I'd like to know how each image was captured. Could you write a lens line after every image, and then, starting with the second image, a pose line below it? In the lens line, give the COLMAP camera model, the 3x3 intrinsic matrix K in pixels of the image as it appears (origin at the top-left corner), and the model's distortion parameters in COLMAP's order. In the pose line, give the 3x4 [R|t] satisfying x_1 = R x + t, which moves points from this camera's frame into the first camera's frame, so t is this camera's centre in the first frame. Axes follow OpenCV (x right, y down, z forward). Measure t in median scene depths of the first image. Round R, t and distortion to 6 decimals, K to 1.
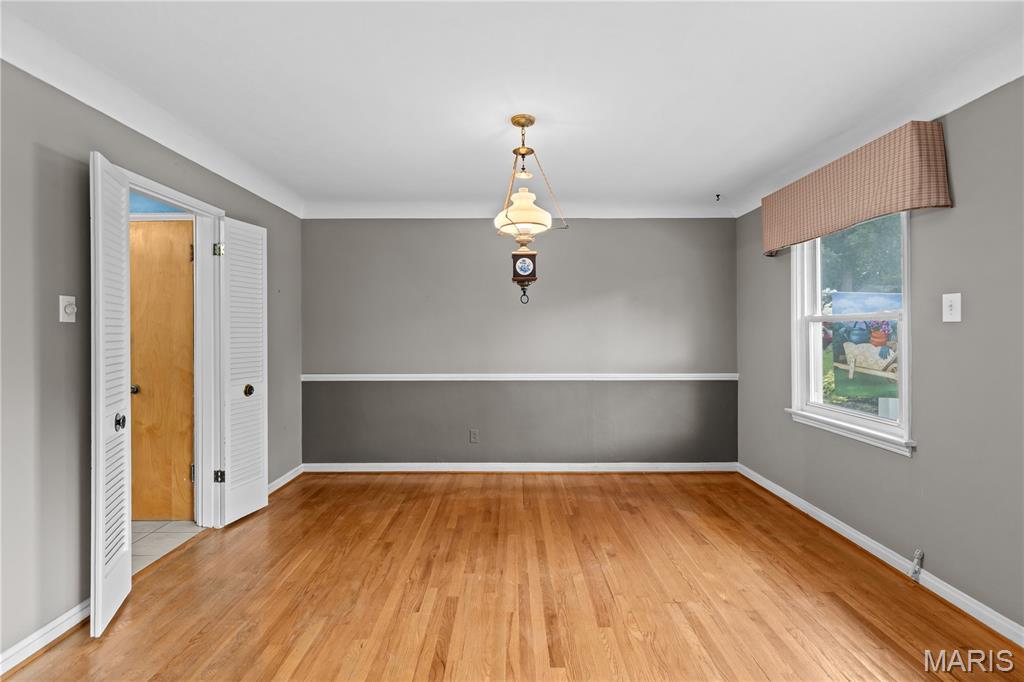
lens RADIAL K [[468.6, 0, 515.5], [0, 468.6, 322.4], [0, 0, 1]] dist [0.001664, -0.000195]
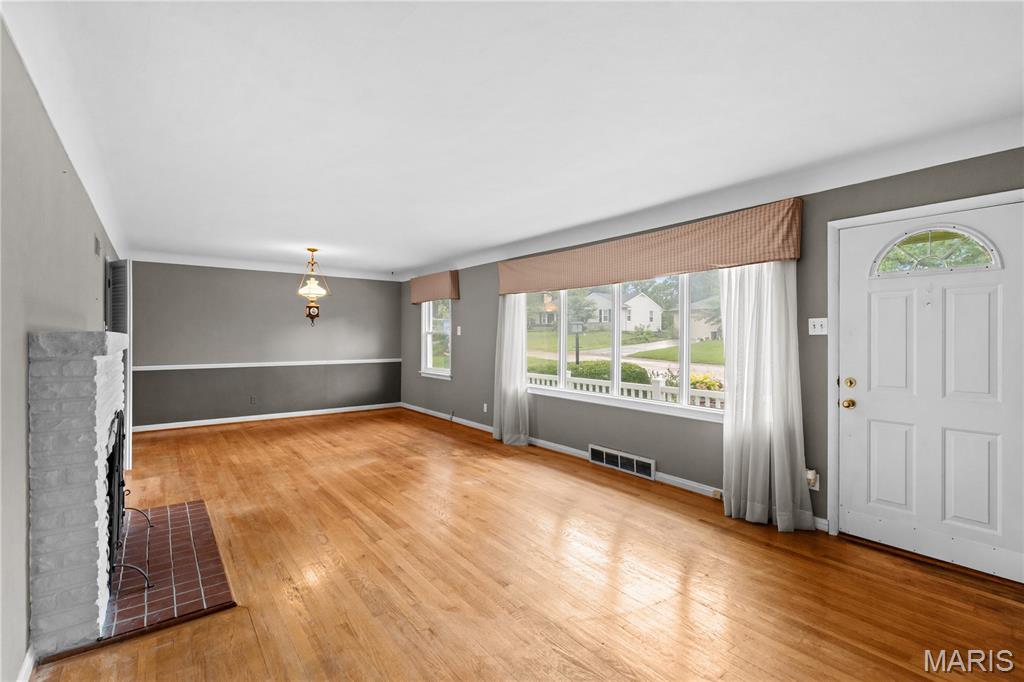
lens RADIAL K [[468.6, 0, 513.4], [0, 468.6, 335.5], [0, 0, 1]] dist [0.001664, -0.000195]
pose [[0.802410, 0.004917, 0.596753, -0.585619], [-0.012308, 0.999890, 0.008310, -0.025301], [-0.596646, -0.014013, 0.802382, -1.539055]]
